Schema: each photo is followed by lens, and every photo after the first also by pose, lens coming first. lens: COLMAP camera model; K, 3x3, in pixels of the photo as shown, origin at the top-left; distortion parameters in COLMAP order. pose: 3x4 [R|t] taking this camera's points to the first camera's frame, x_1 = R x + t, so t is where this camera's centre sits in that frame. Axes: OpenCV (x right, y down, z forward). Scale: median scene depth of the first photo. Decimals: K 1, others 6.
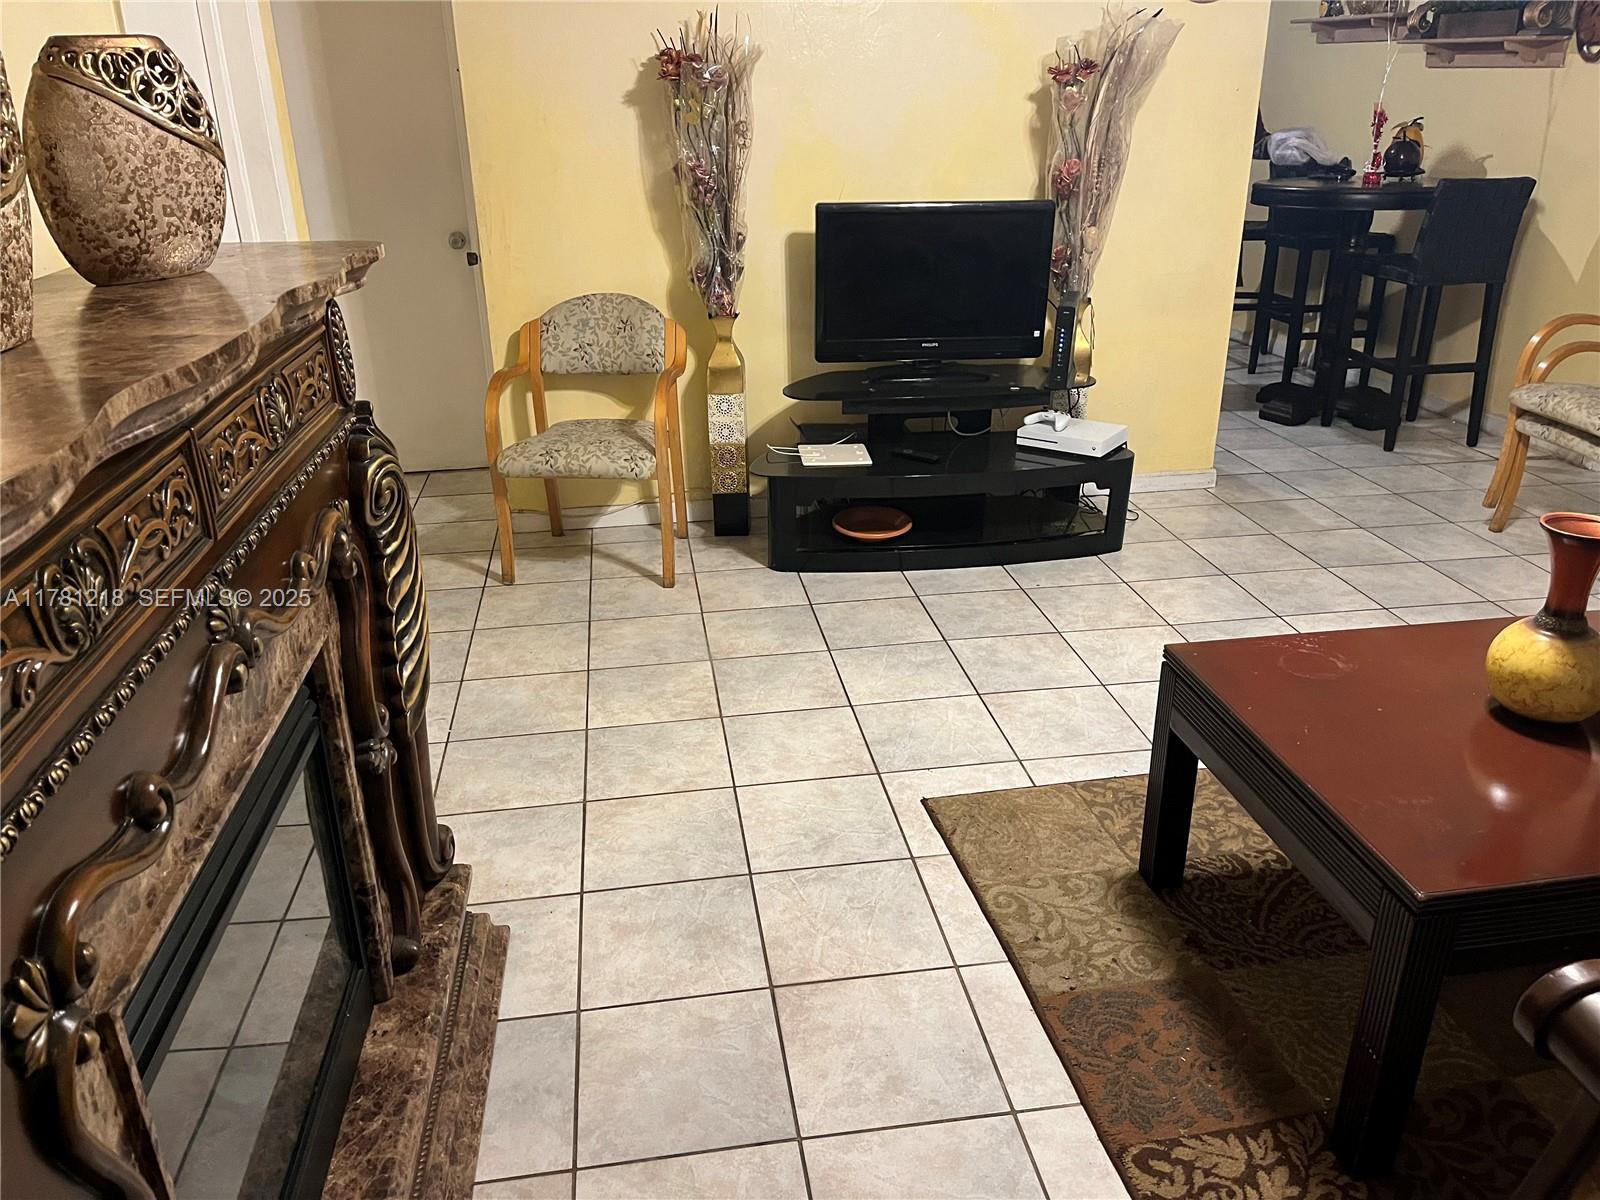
lens RADIAL K [[1219.0, 0, 800.0], [0, 1219.0, 600.0], [0, 0, 1]] dist [0.061913, -0.086805]
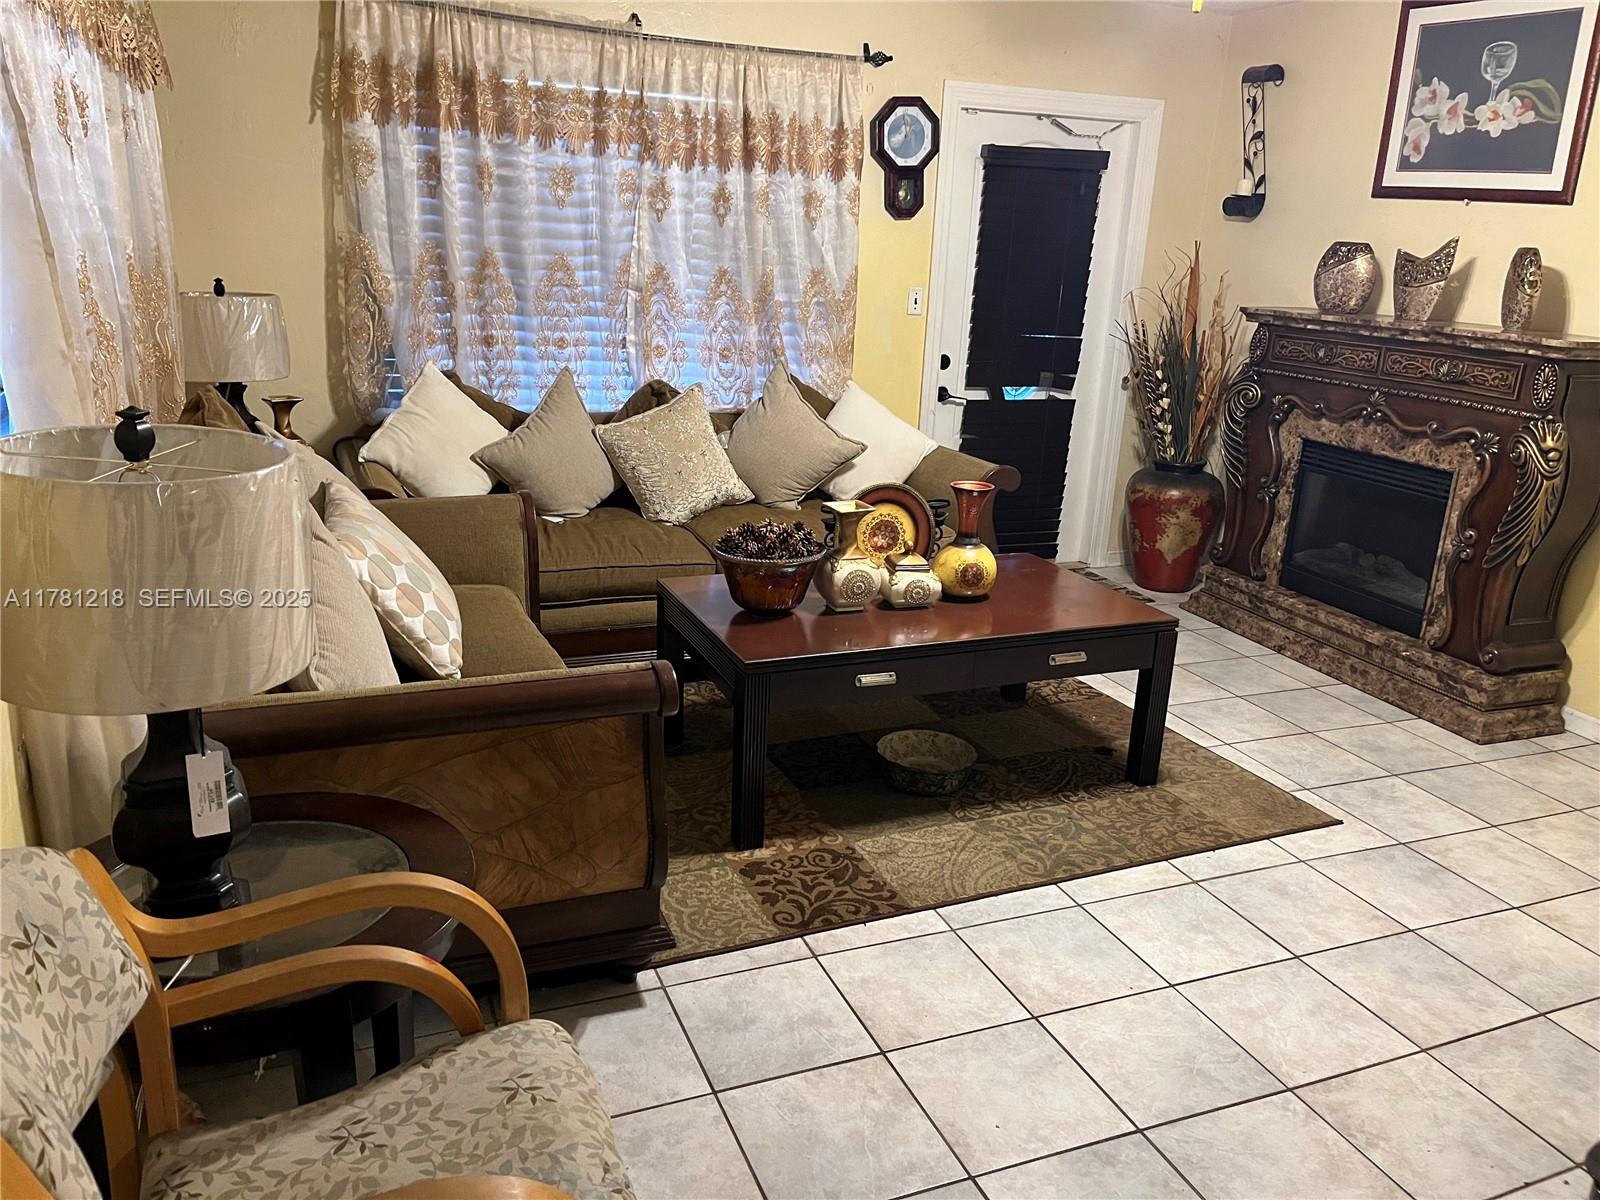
lens RADIAL K [[1219.0, 0, 800.0], [0, 1219.0, 600.0], [0, 0, 1]] dist [0.061913, -0.086805]
pose [[-0.972386, 0.040842, -0.229777, 0.878918], [-0.117058, 0.766407, 0.631599, -0.703487], [0.201898, 0.641055, -0.740463, 1.613629]]
